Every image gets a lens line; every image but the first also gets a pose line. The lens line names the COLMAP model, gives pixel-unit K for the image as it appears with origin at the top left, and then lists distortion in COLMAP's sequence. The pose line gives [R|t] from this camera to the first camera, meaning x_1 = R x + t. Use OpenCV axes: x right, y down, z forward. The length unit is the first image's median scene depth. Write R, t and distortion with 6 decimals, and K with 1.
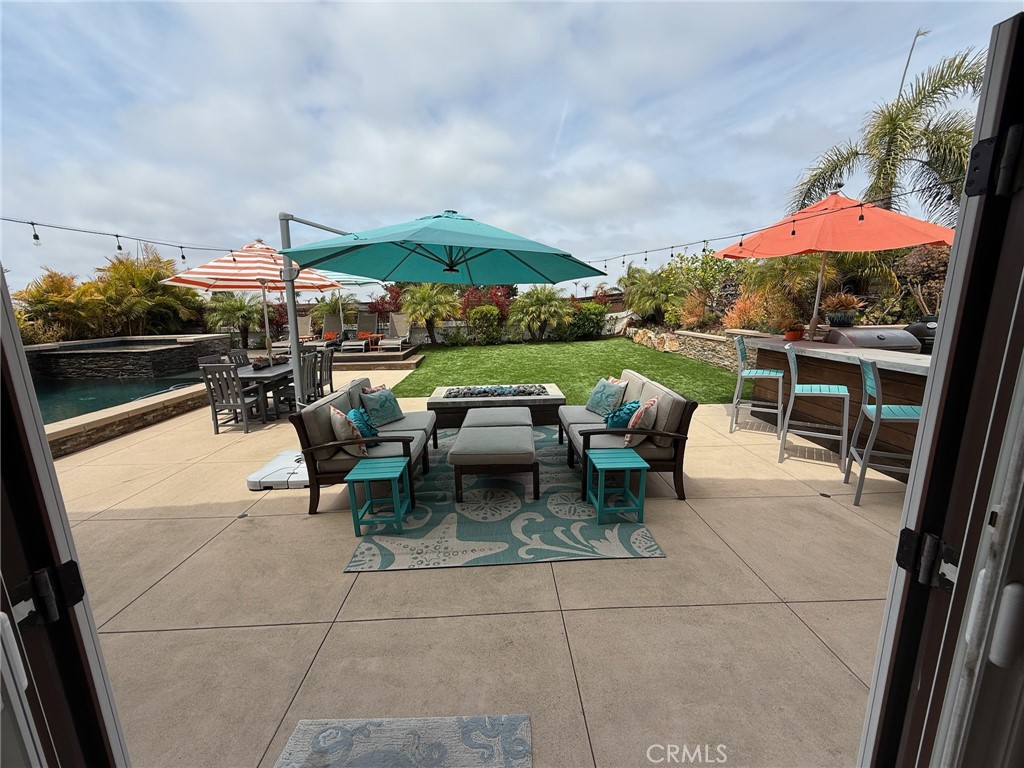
lens RADIAL K [[403.6, 0, 505.6], [0, 403.6, 384.3], [0, 0, 1]] dist [0.002248, 0.000464]
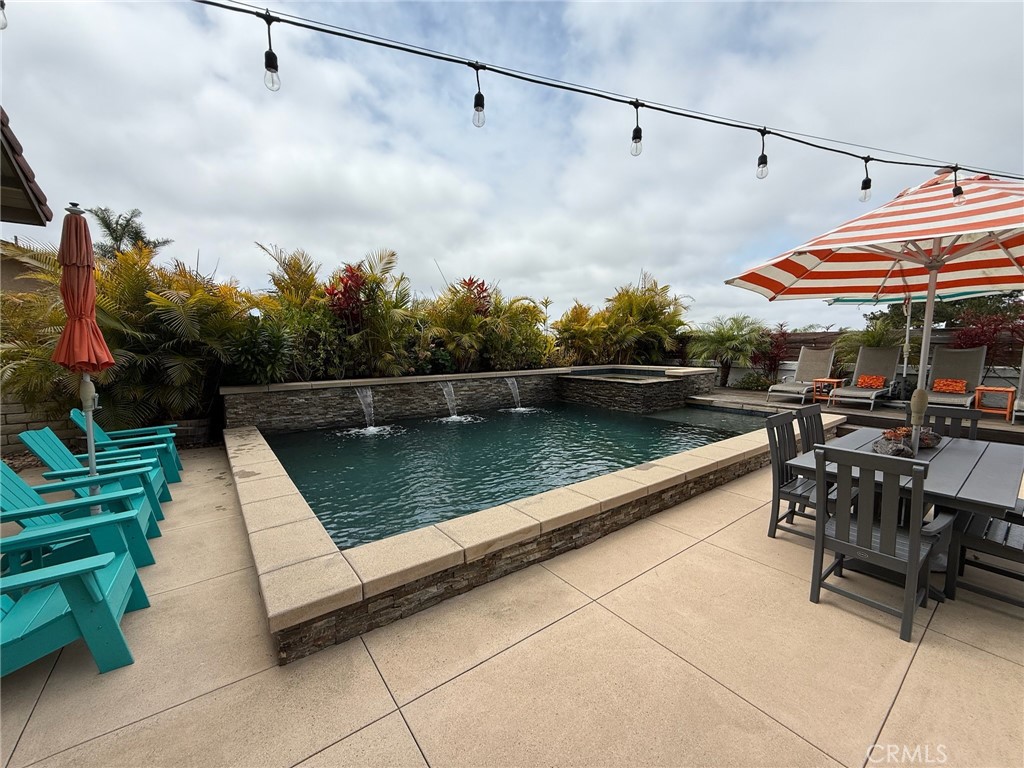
lens RADIAL K [[403.6, 0, 505.6], [0, 403.6, 384.3], [0, 0, 1]] dist [0.002248, 0.000464]
pose [[0.564661, 0.097024, -0.819600, -0.281497], [-0.168507, 0.985700, 0.000595, -0.025778], [0.807938, 0.137773, 0.572936, 0.221590]]
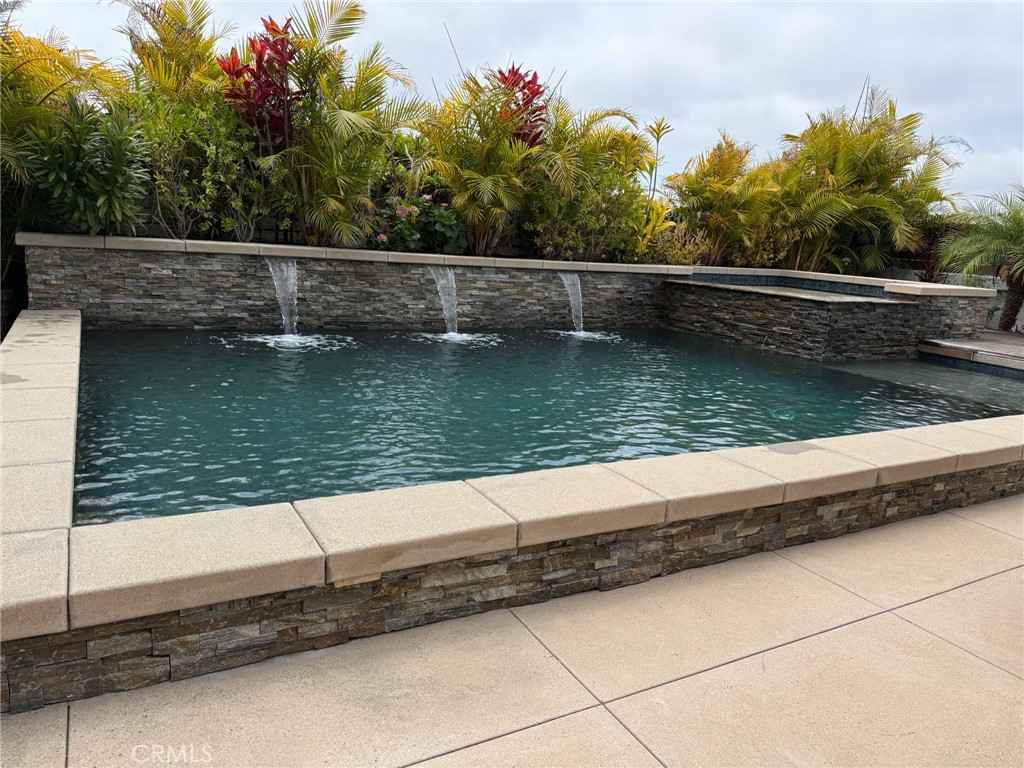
lens RADIAL K [[711.9, 0, 512.0], [0, 711.9, 384.0], [0, 0, 1]] dist [0.087800, -0.127781]
pose [[0.460555, 0.236160, -0.855639, -0.301912], [-0.252388, 0.959010, 0.128842, -0.008774], [0.850994, 0.156614, 0.501280, 0.283721]]
